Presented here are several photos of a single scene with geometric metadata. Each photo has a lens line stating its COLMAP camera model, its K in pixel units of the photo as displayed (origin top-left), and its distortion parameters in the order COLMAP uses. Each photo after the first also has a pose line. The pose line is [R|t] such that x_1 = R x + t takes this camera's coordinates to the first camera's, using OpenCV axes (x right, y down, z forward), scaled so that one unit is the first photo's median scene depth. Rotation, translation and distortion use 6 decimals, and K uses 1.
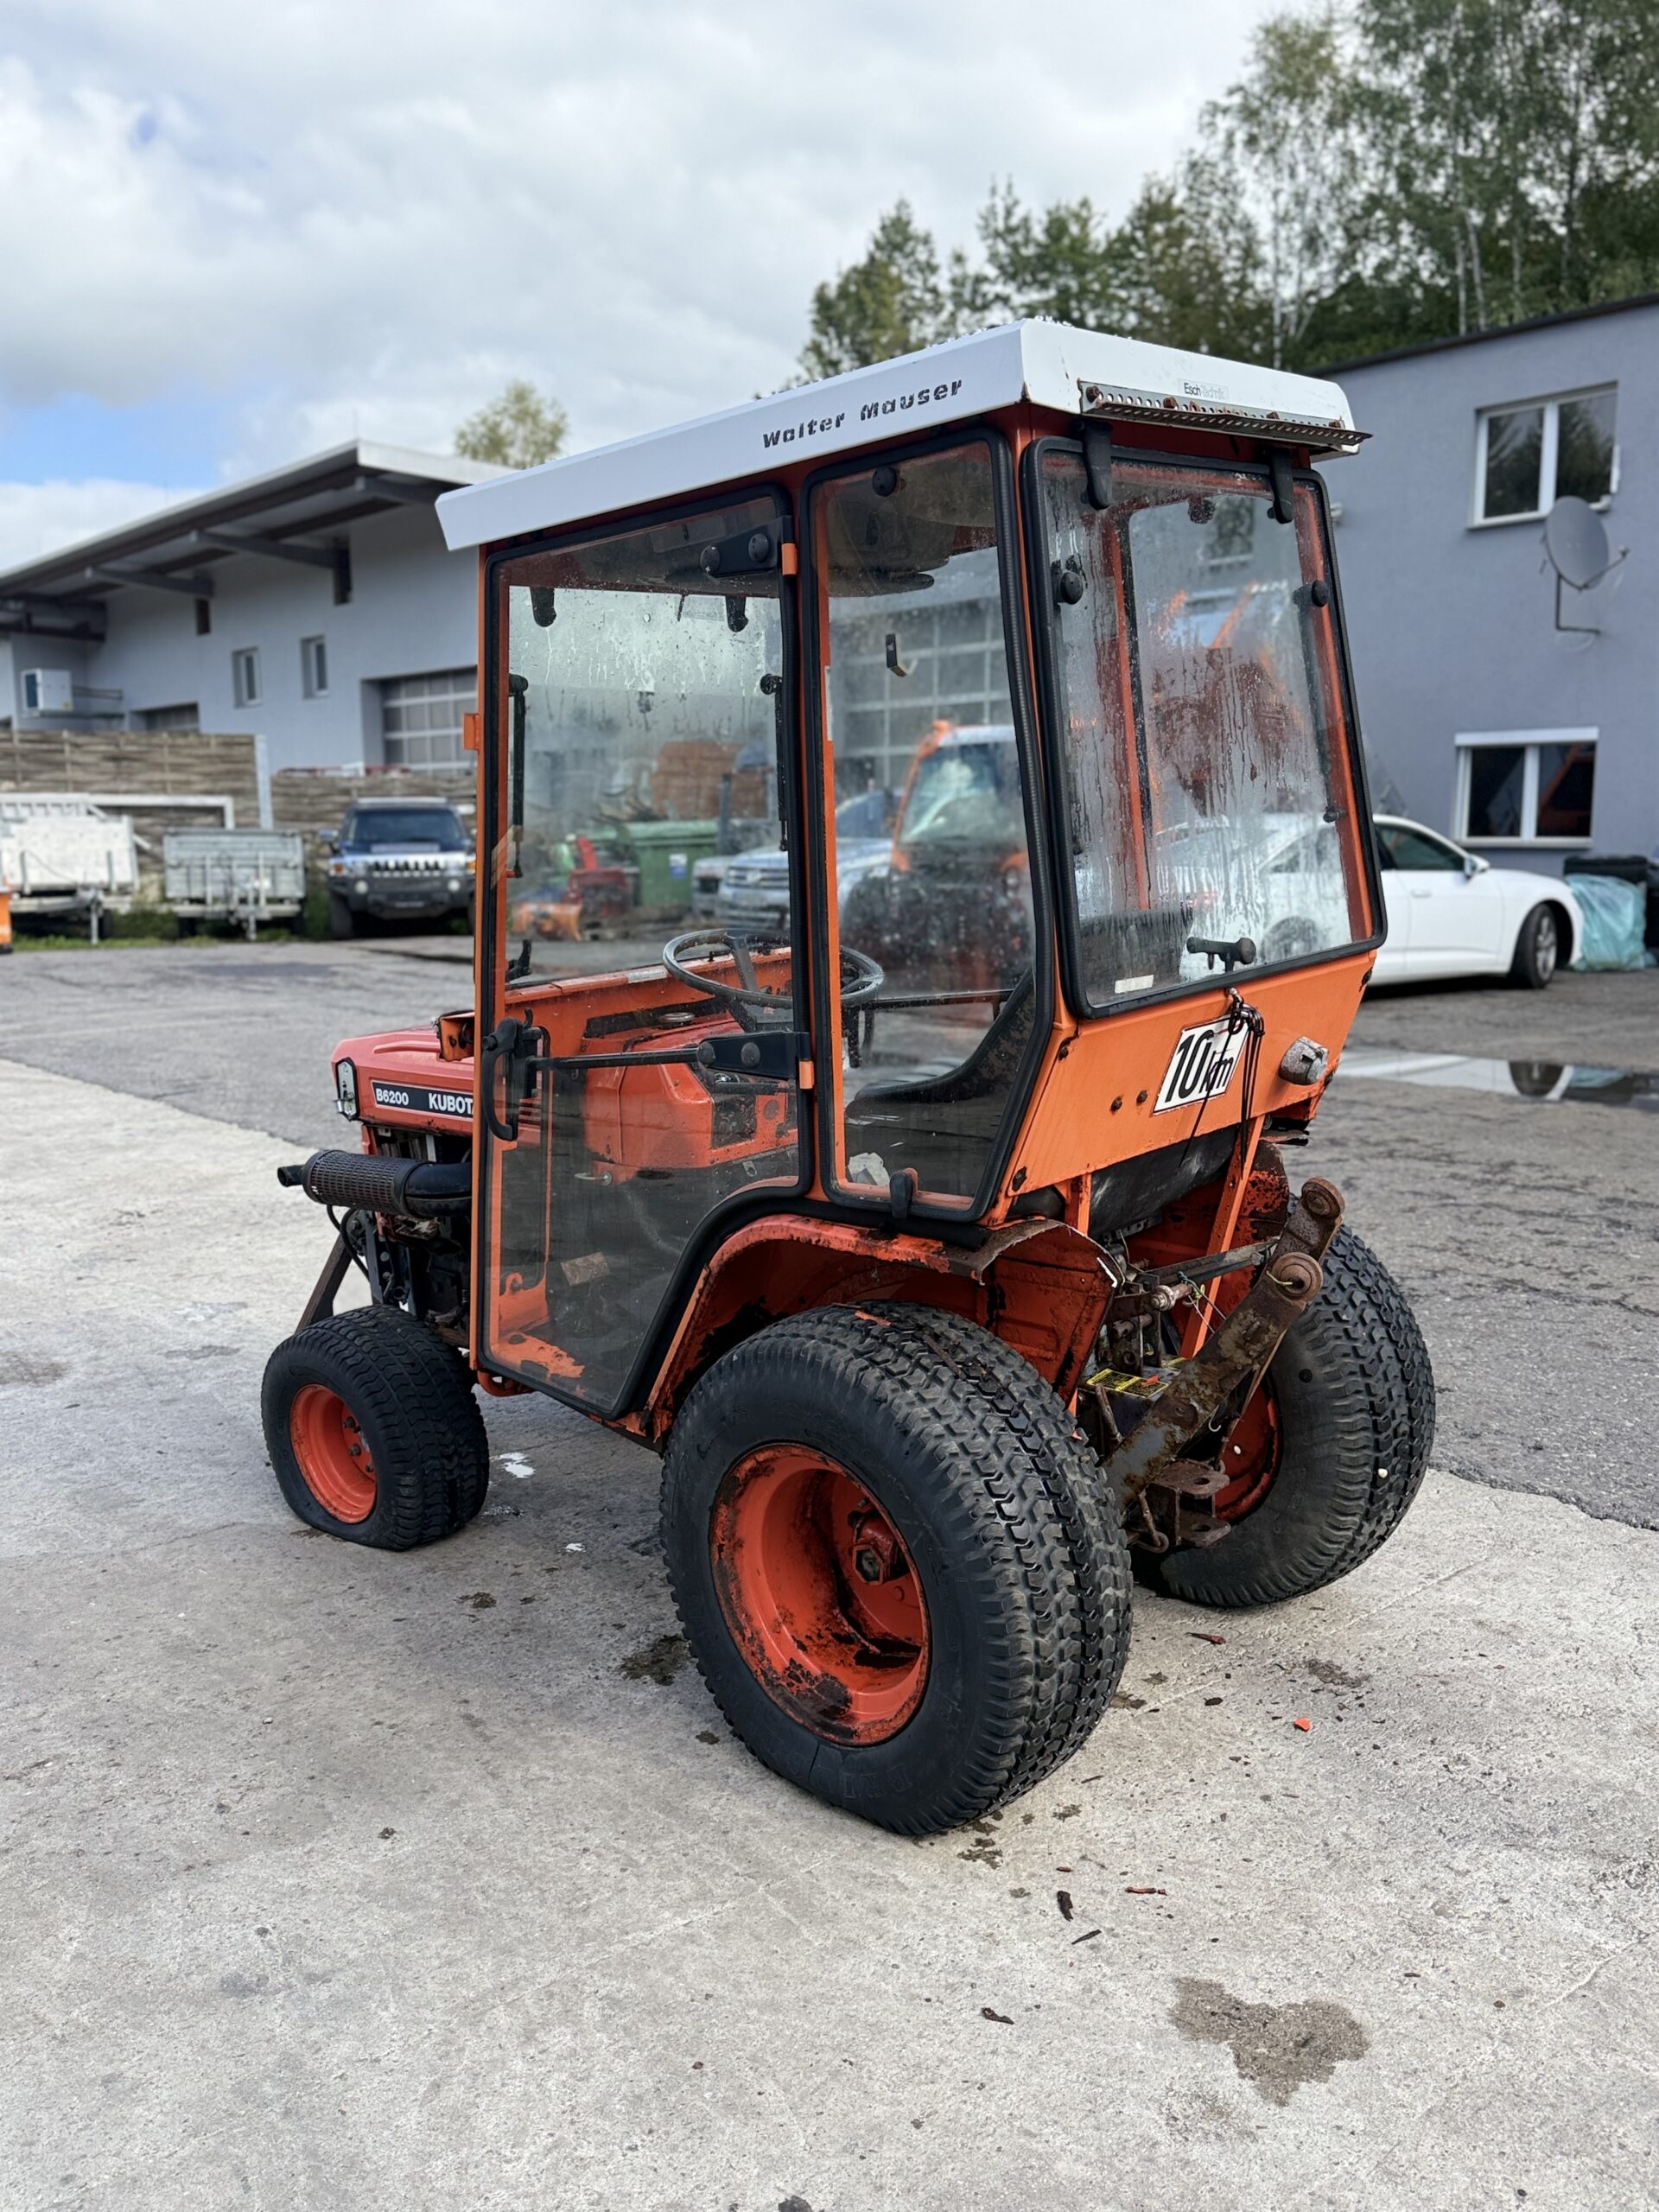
lens RADIAL K [[1789.4, 0, 829.5], [0, 1789.4, 1106.0], [0, 0, 1]] dist [0.137039, -0.248310]
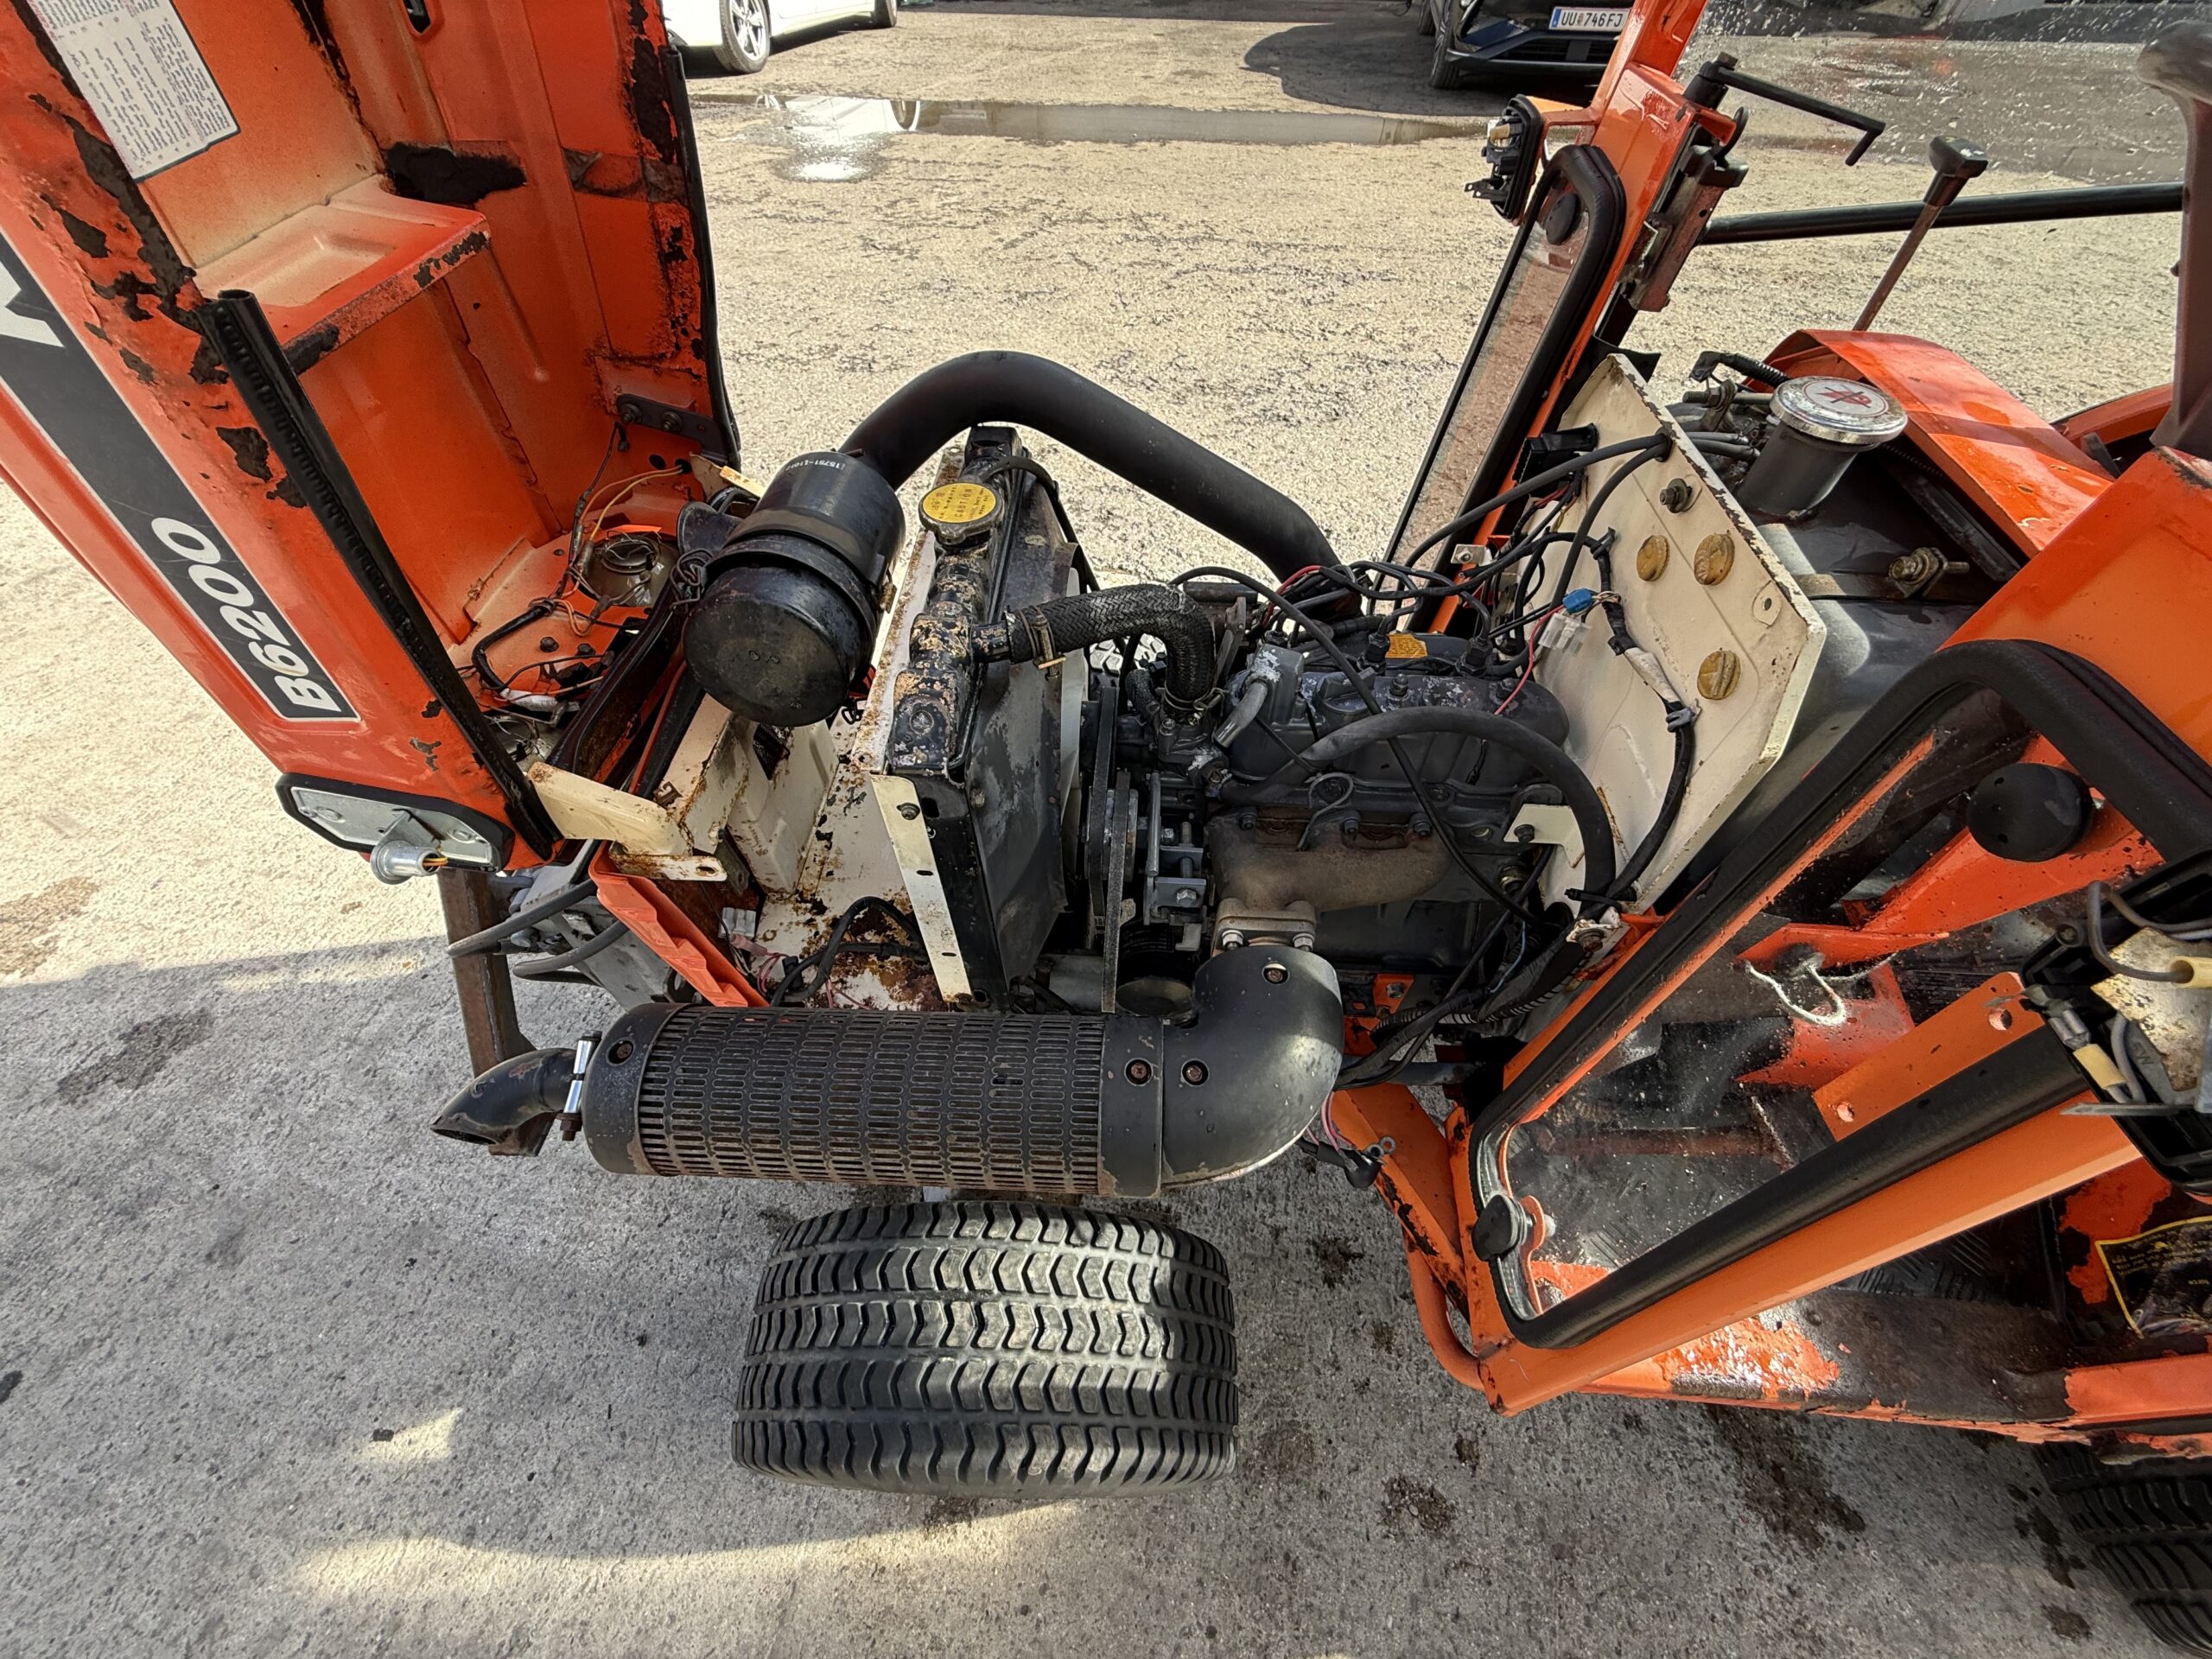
lens RADIAL K [[881.4, 0, 1095.9], [0, 881.4, 838.3], [0, 0, 1]] dist [-0.003103, 0.000776]
pose [[0.763761, -0.470035, 0.442420, -0.275674], [0.086072, 0.753430, 0.651870, -0.096432], [-0.639734, -0.459793, 0.615898, 0.904330]]
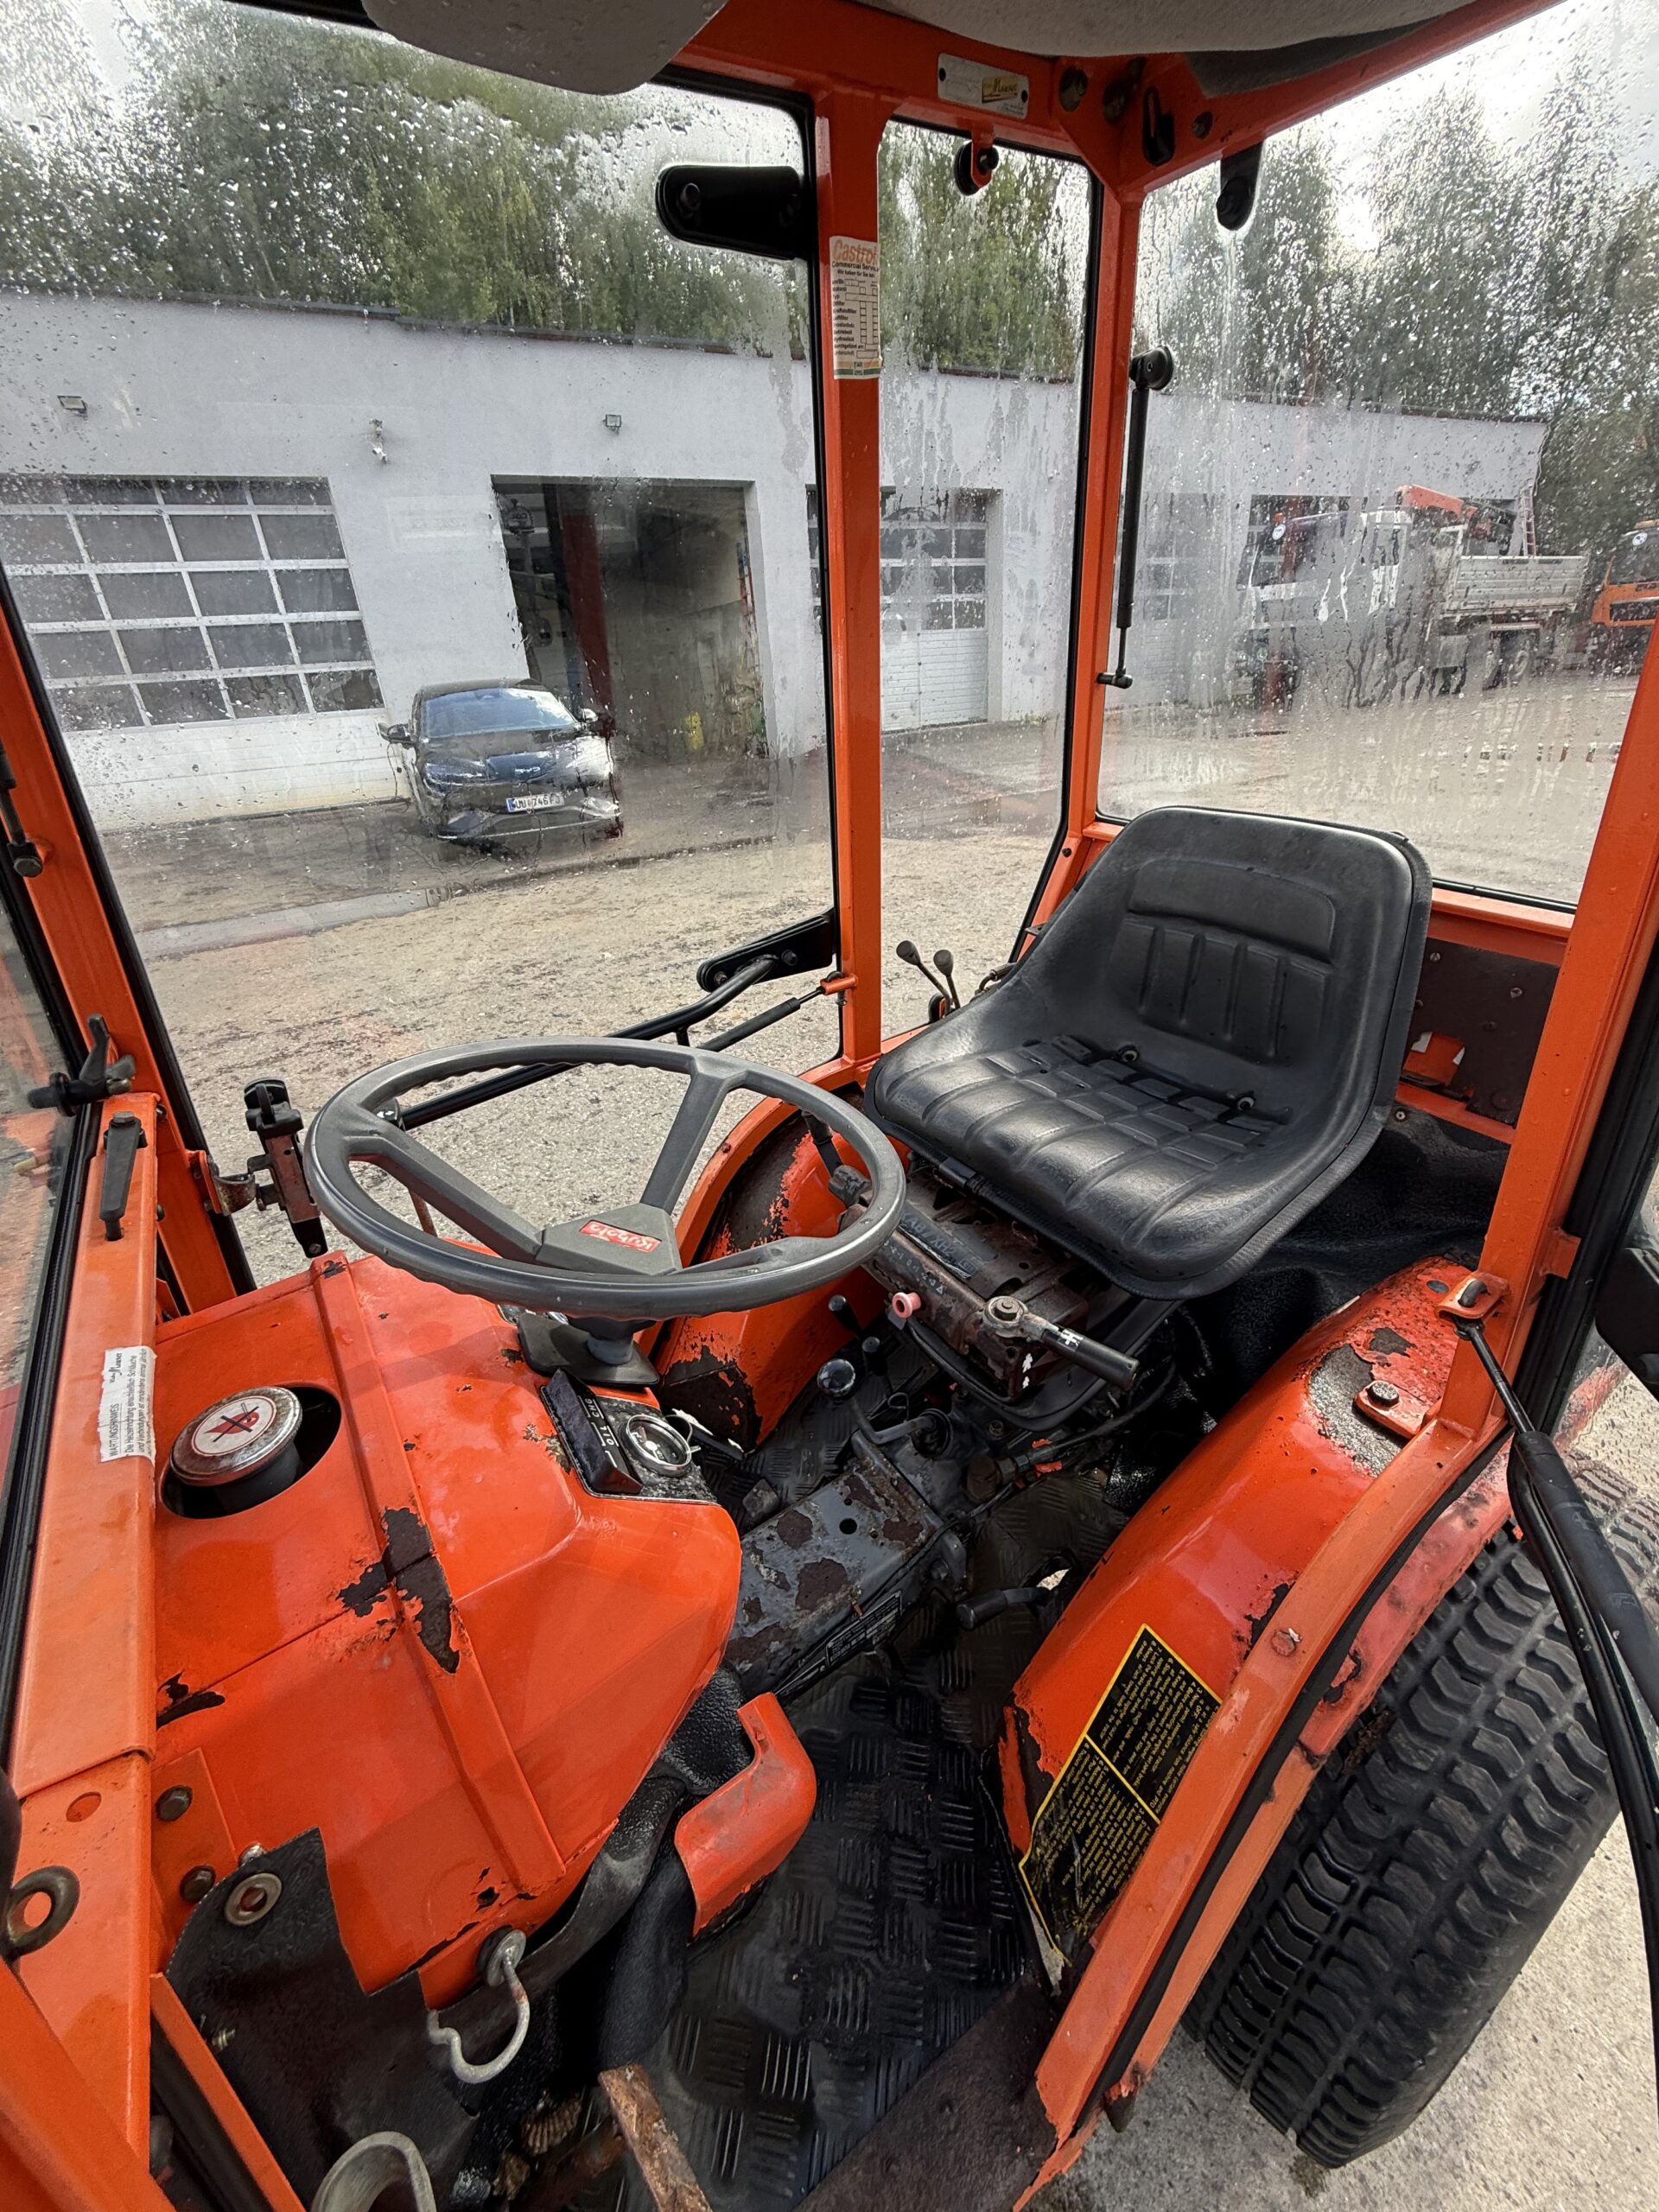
lens RADIAL K [[881.4, 0, 831.2], [0, 881.4, 1104.9], [0, 0, 1]] dist [-0.003103, 0.000776]
pose [[0.208888, -0.437241, 0.874749, -0.163030], [0.218725, 0.892711, 0.393988, -0.133177], [-0.953166, 0.109030, 0.282112, 0.805758]]
